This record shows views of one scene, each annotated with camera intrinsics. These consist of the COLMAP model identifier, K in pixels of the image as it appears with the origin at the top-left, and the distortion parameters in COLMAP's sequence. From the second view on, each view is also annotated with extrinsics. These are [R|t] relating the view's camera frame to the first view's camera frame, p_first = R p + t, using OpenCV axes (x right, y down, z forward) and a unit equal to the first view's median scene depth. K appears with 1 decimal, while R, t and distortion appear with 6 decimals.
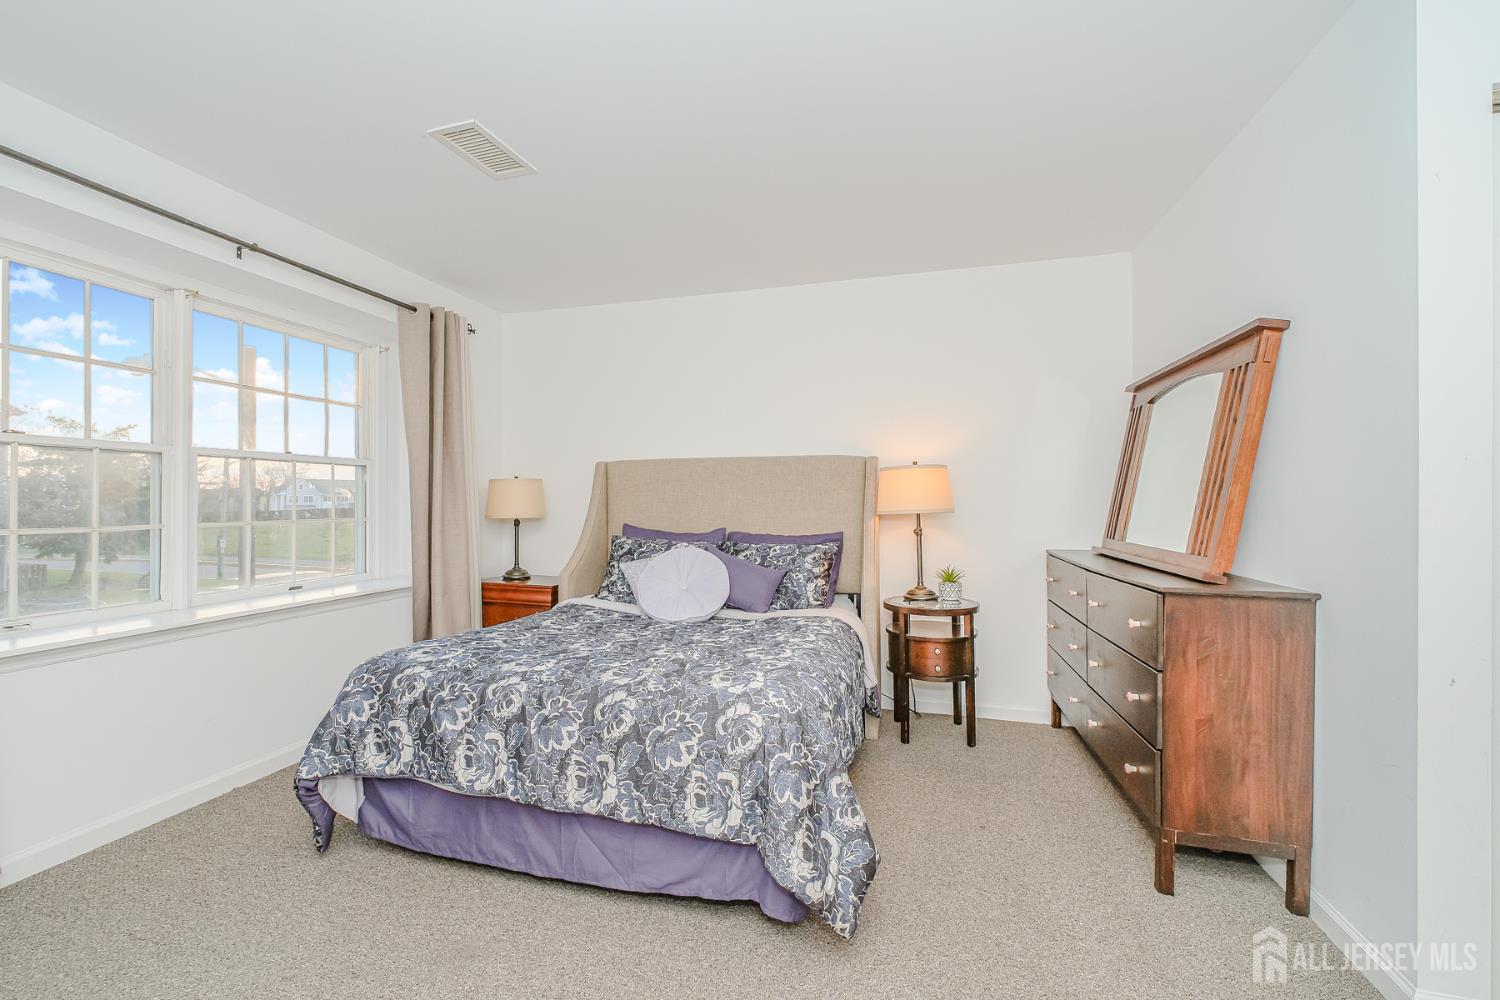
lens RADIAL K [[630.8, 0, 745.2], [0, 630.8, 500.2], [0, 0, 1]] dist [-0.003534, 0.001296]
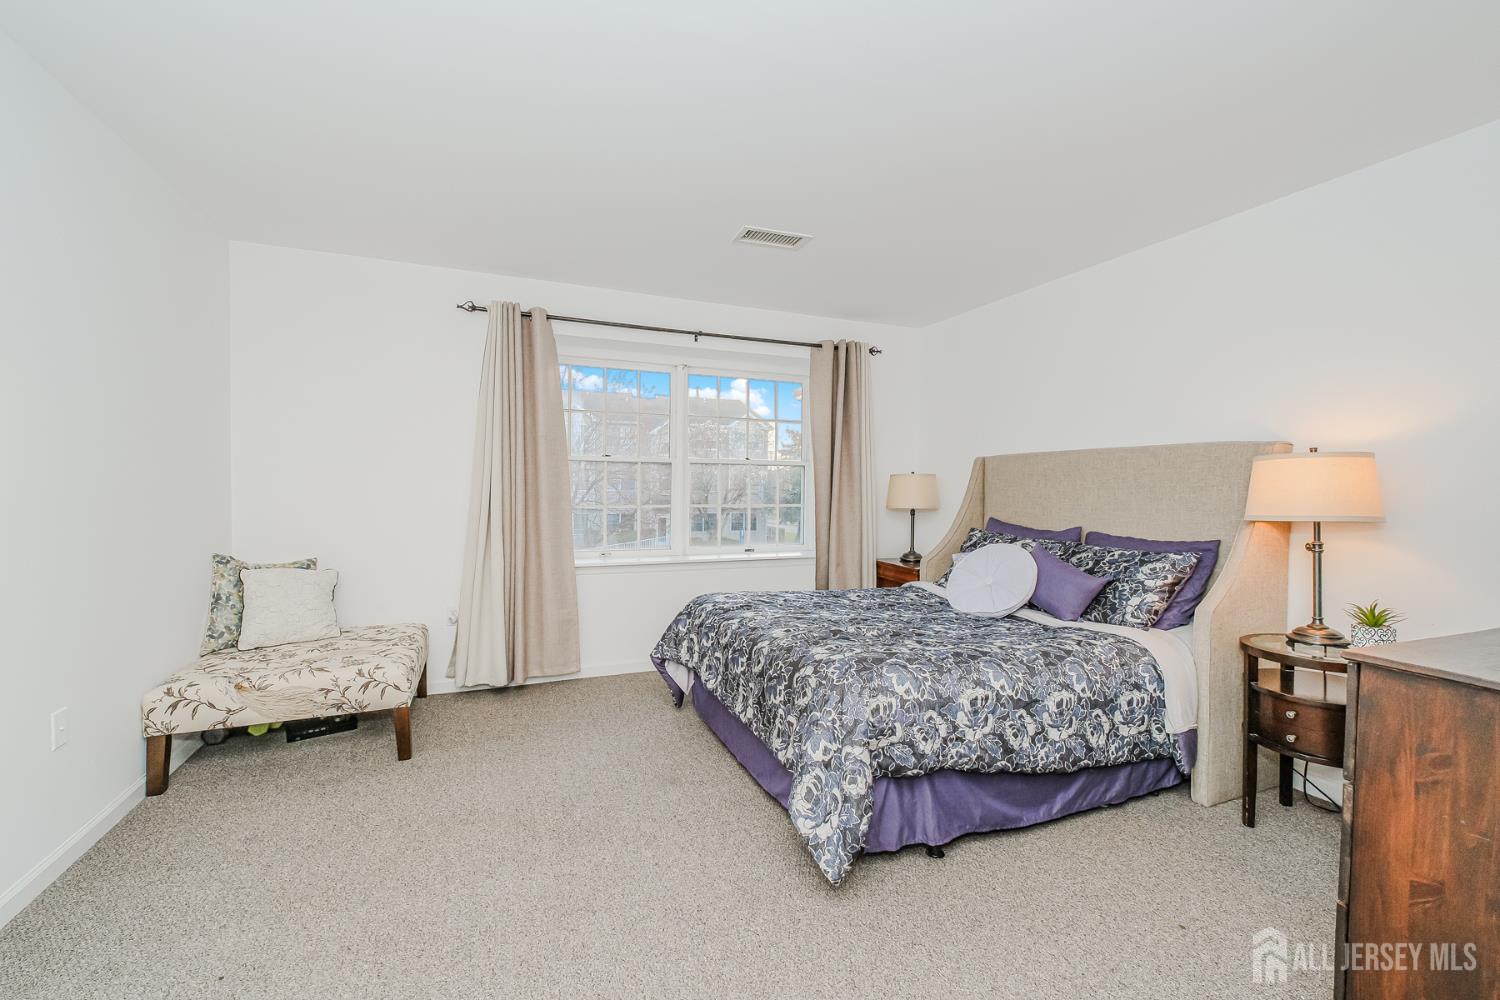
lens RADIAL K [[630.8, 0, 764.5], [0, 630.8, 497.6], [0, 0, 1]] dist [-0.003534, 0.001296]
pose [[0.636894, 0.020728, -0.770672, 0.426152], [-0.009346, 0.999773, 0.019166, -0.012768], [0.770894, -0.005004, 0.636943, 0.077181]]
